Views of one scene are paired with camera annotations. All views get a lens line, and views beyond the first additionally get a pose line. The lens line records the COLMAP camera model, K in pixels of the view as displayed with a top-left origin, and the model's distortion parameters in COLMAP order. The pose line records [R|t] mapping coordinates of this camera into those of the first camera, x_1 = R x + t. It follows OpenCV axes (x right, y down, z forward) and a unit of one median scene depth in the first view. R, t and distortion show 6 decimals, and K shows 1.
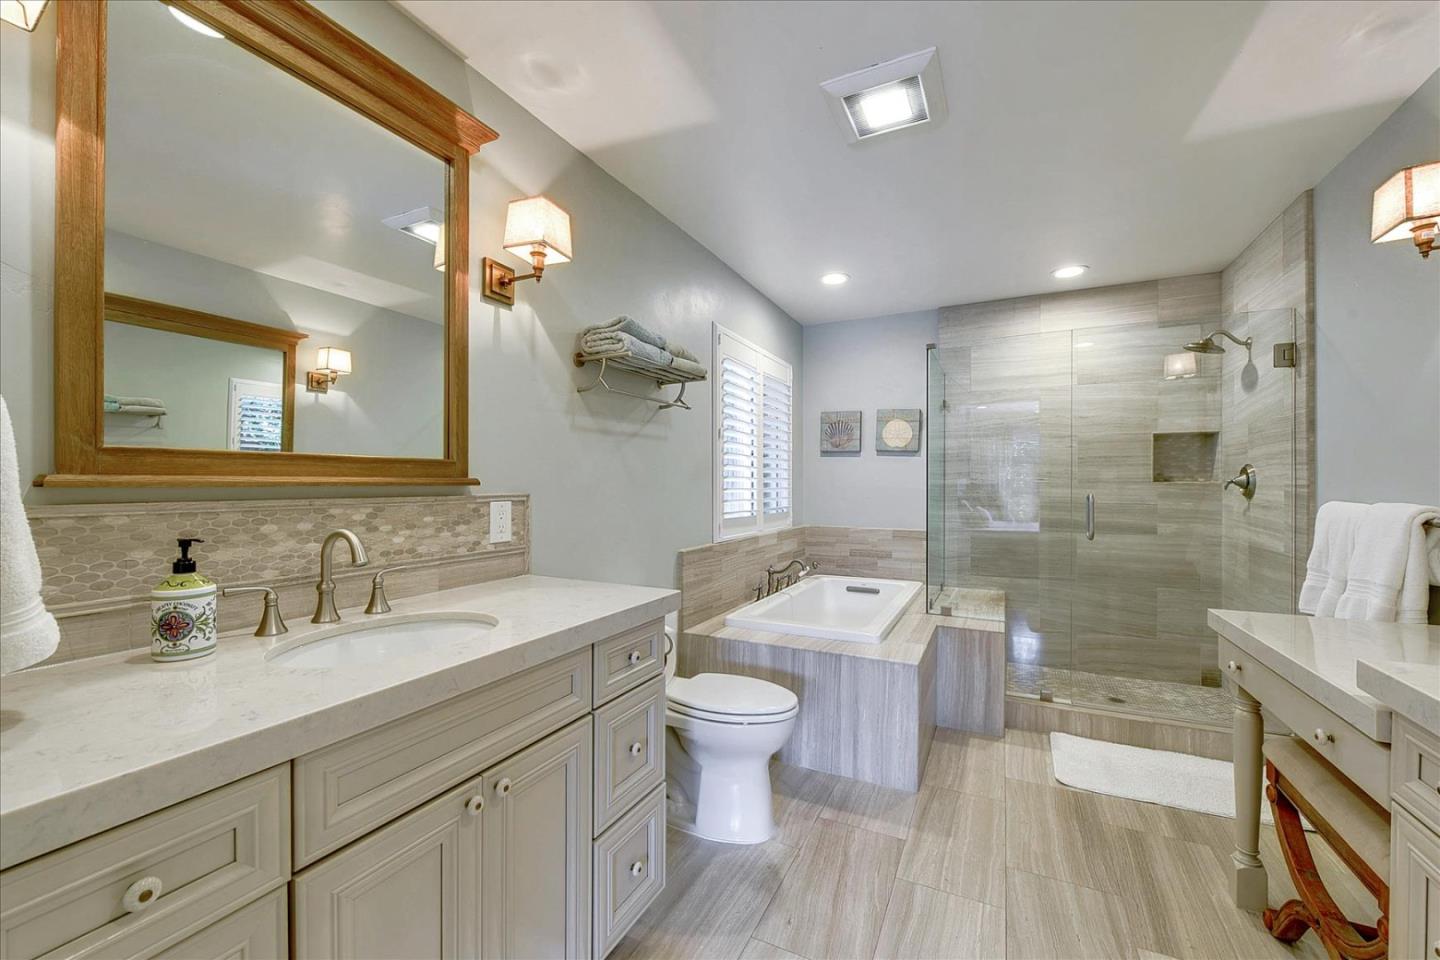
lens RADIAL K [[577.8, 0, 724.2], [0, 577.8, 481.2], [0, 0, 1]] dist [0.000905, -0.002513]
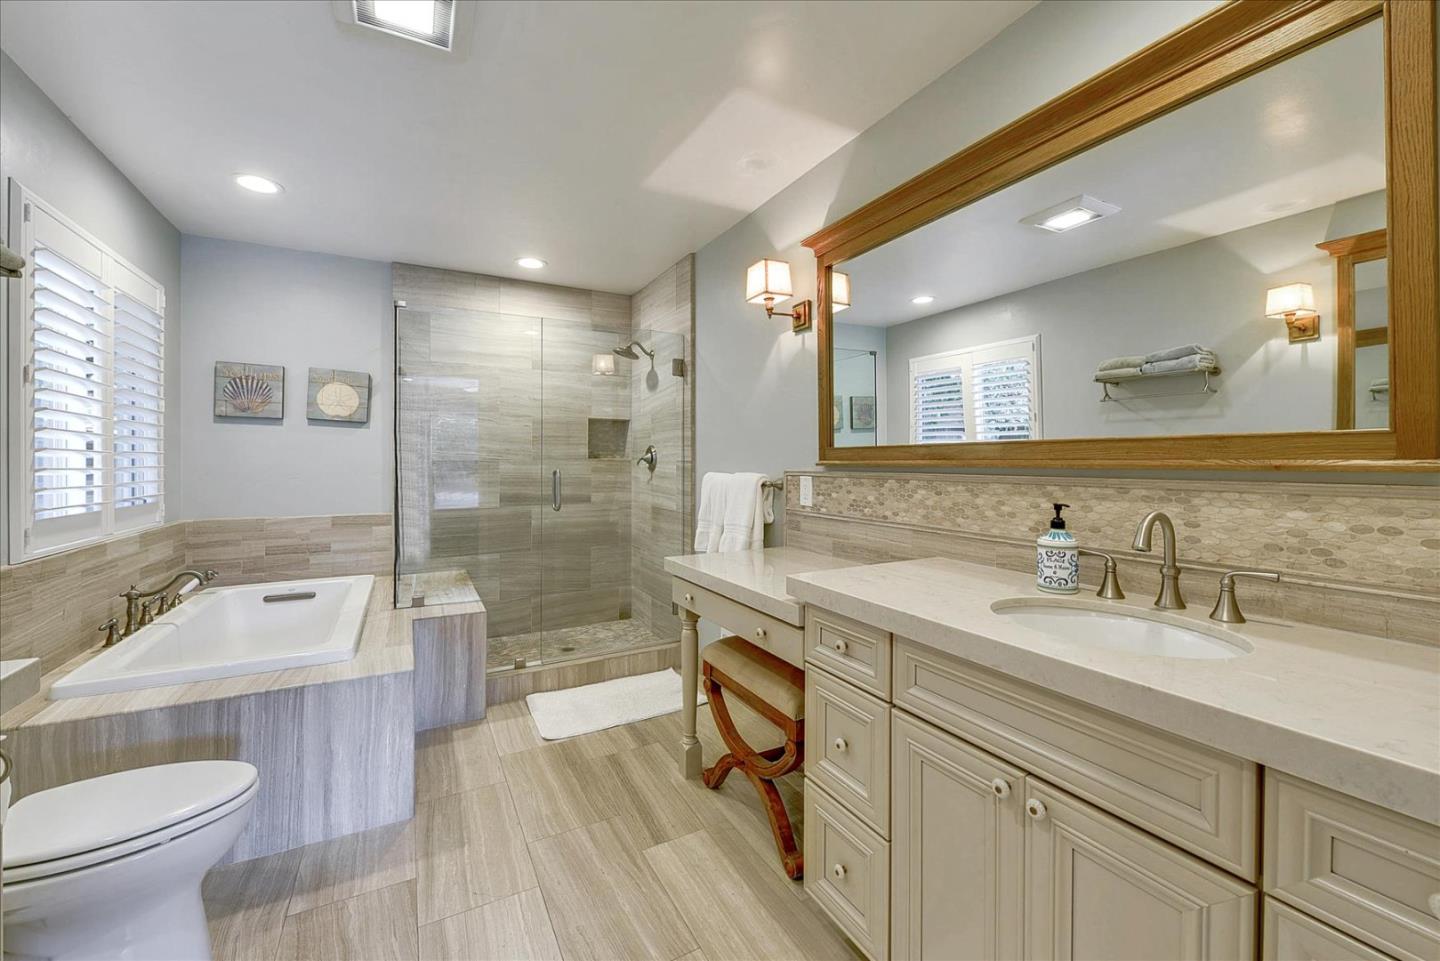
lens RADIAL K [[577.8, 0, 736.0], [0, 577.8, 459.4], [0, 0, 1]] dist [0.000905, -0.002513]
pose [[0.568448, 0.000673, 0.822719, -0.085216], [-0.002922, 0.999995, 0.001201, 0.000325], [-0.822714, -0.003087, 0.568447, 0.091028]]
